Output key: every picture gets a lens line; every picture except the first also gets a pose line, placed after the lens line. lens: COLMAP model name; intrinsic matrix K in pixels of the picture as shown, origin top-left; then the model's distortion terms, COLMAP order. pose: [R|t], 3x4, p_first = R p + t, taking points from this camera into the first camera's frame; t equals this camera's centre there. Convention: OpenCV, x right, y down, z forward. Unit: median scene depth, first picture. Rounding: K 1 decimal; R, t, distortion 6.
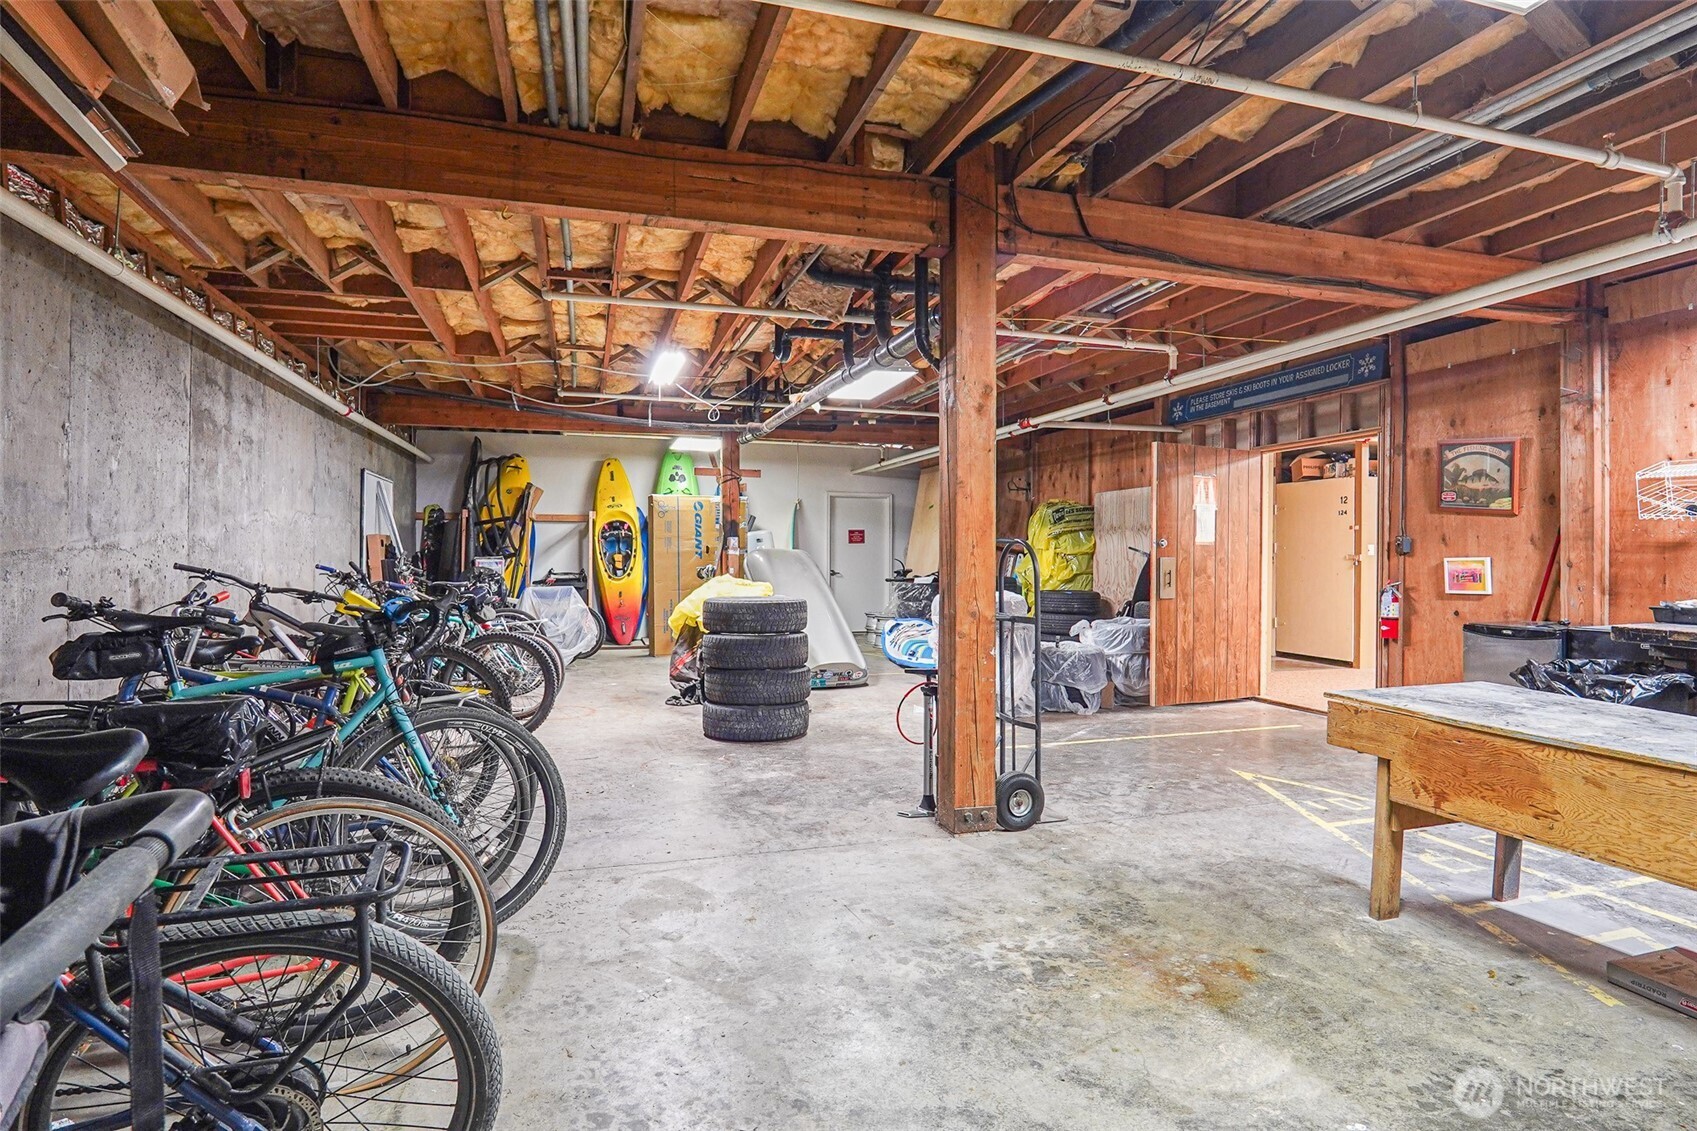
lens RADIAL K [[911.4, 0, 856.5], [0, 911.4, 563.8], [0, 0, 1]] dist [-0.035879, 0.008184]
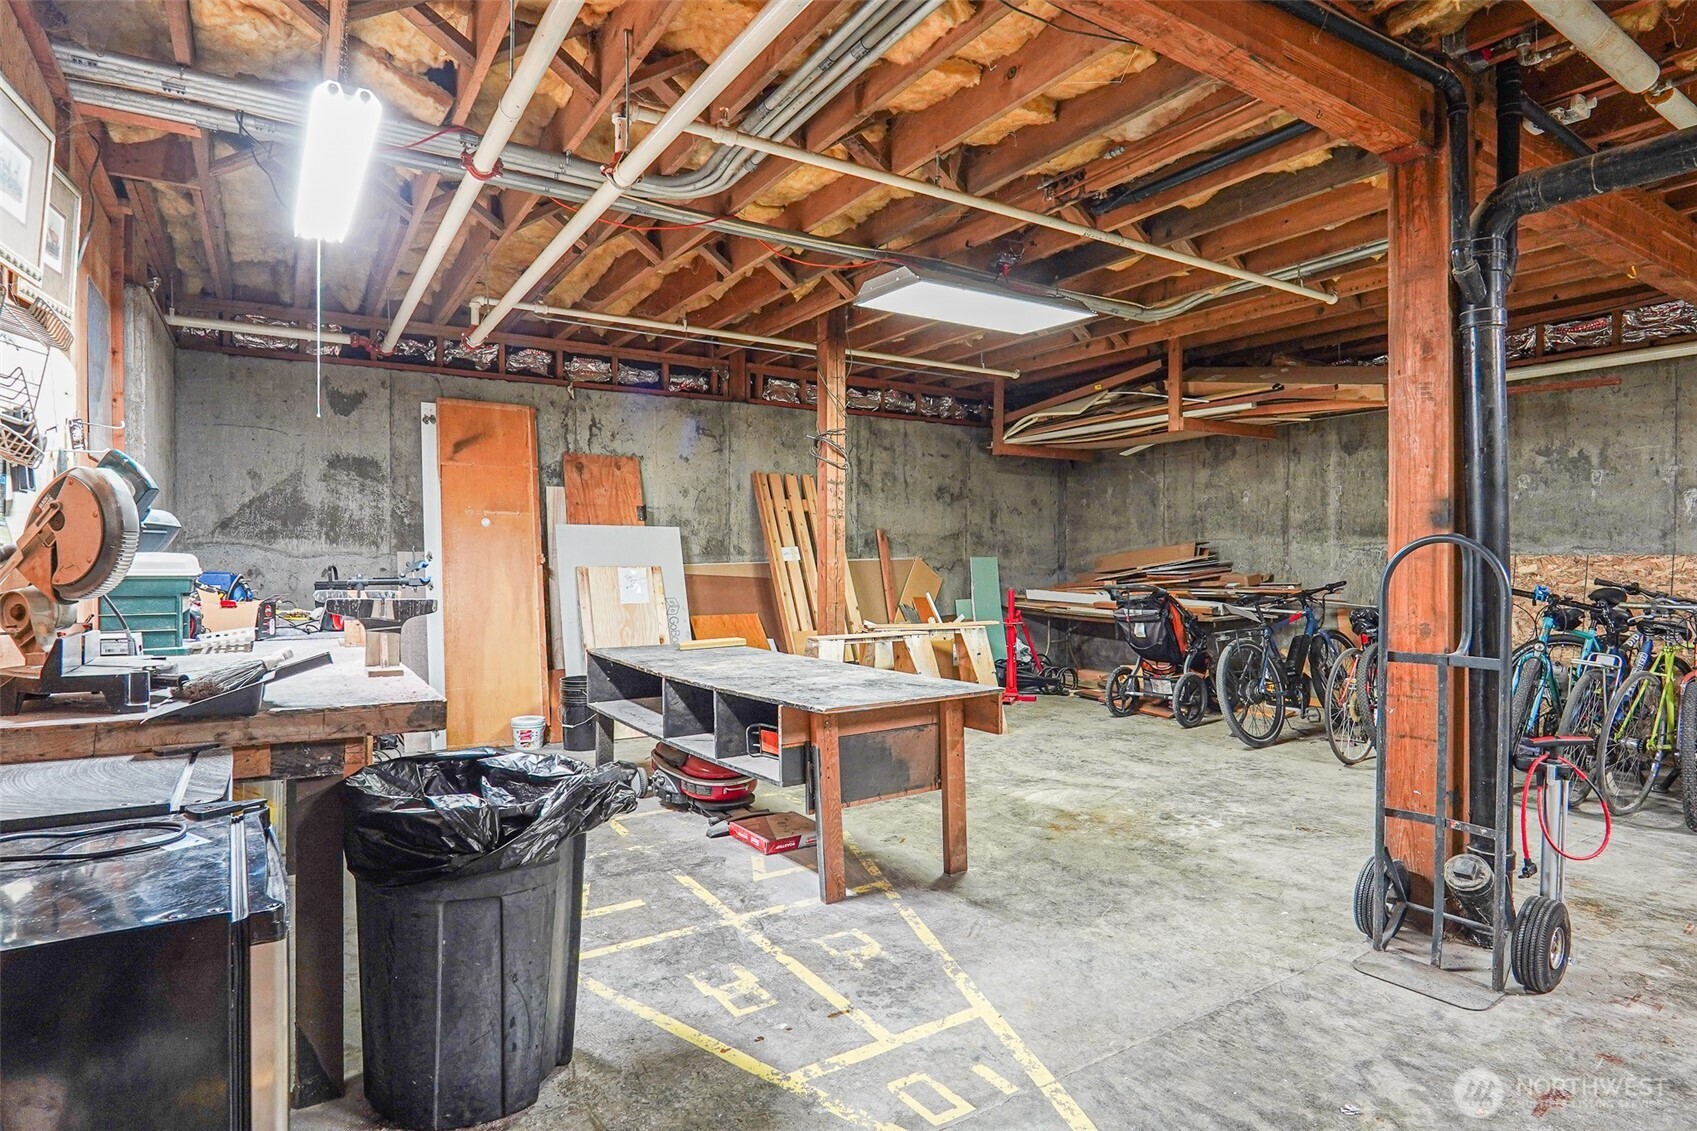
lens RADIAL K [[911.4, 0, 856.5], [0, 911.4, 563.8], [0, 0, 1]] dist [-0.035879, 0.008184]
pose [[-0.961648, -0.000527, -0.274287, 0.979556], [-0.006050, 0.999796, 0.019292, -0.021992], [0.274221, 0.020211, -0.961454, 1.975693]]
